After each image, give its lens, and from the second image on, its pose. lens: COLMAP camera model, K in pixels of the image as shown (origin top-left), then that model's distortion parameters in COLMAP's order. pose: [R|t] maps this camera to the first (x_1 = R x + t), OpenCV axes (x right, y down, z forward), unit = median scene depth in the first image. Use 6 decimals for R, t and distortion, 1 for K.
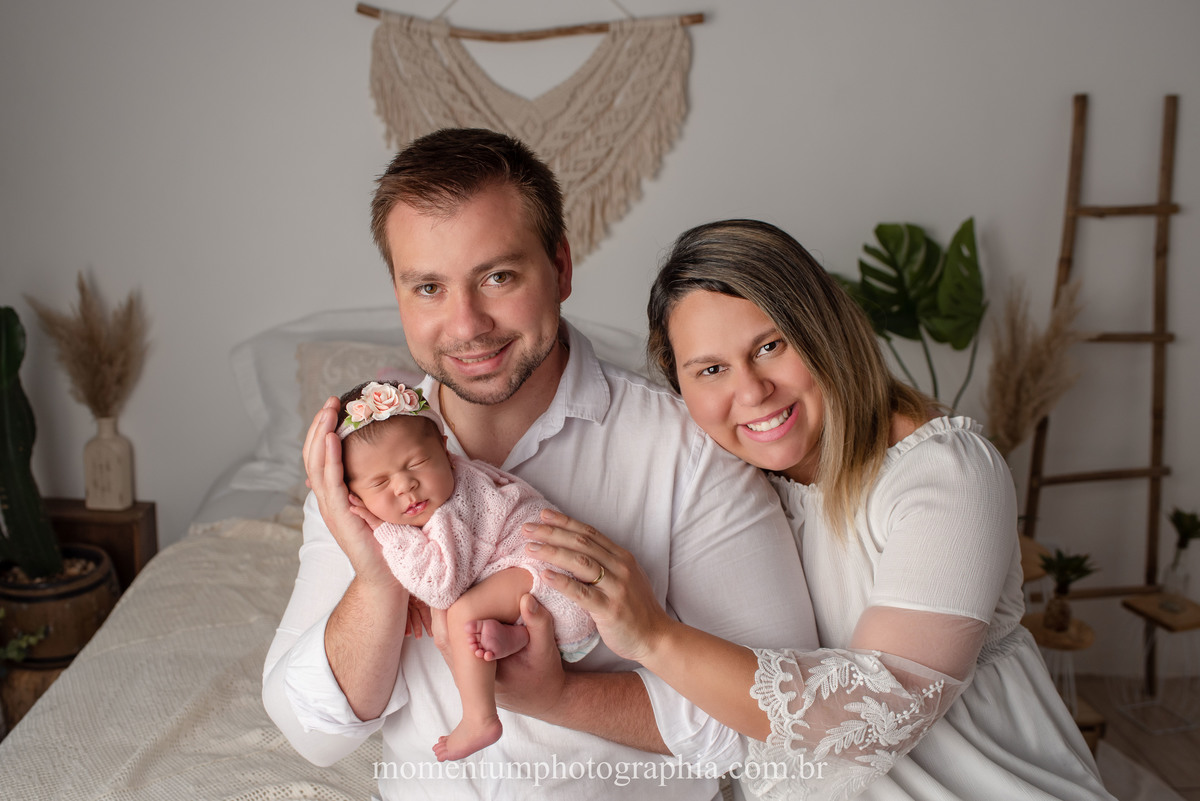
lens RADIAL K [[1219.1, 0, 577.0], [0, 1219.1, 406.2], [0, 0, 1]] dist [-0.119381, 0.109955]
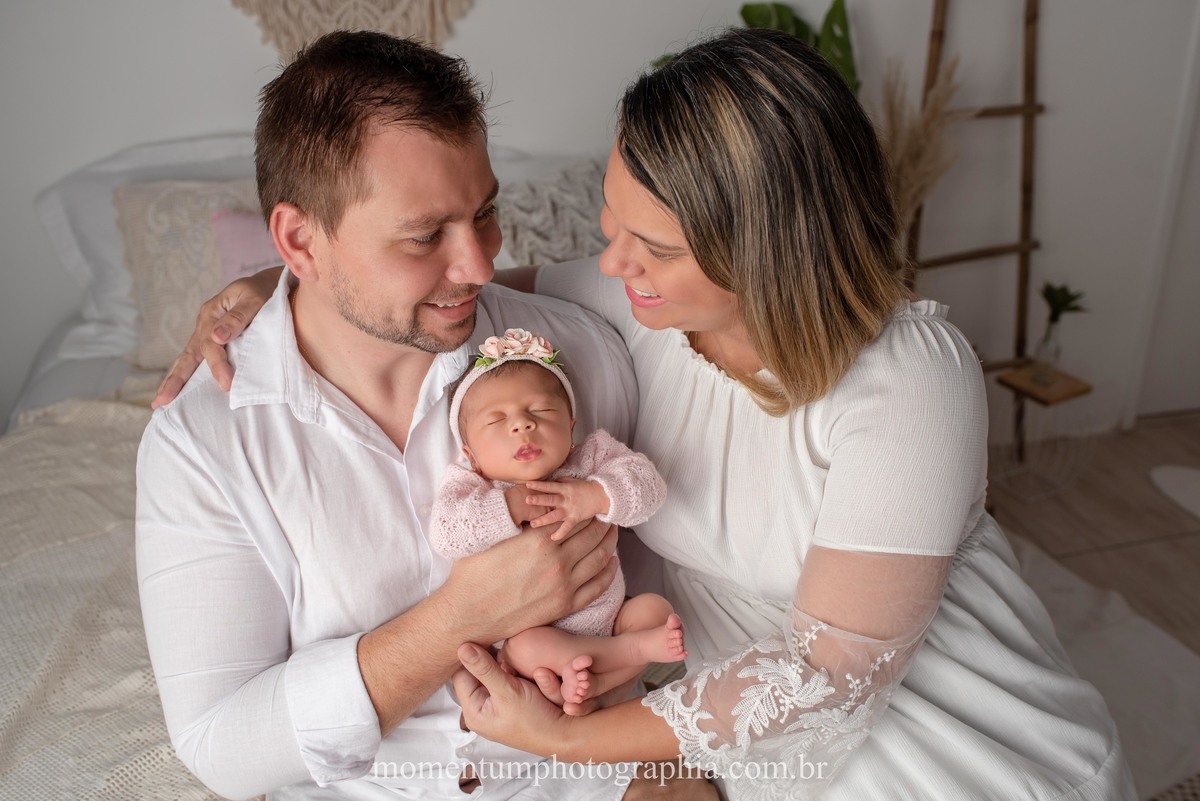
lens RADIAL K [[1184.3, 0, 595.2], [0, 1184.3, 403.7], [0, 0, 1]] dist [-0.128272, 0.129804]
pose [[0.984354, -0.103533, 0.142580, -0.022303], [0.073175, 0.976288, 0.203735, -0.044922], [-0.160292, -0.190114, 0.968588, 0.099438]]
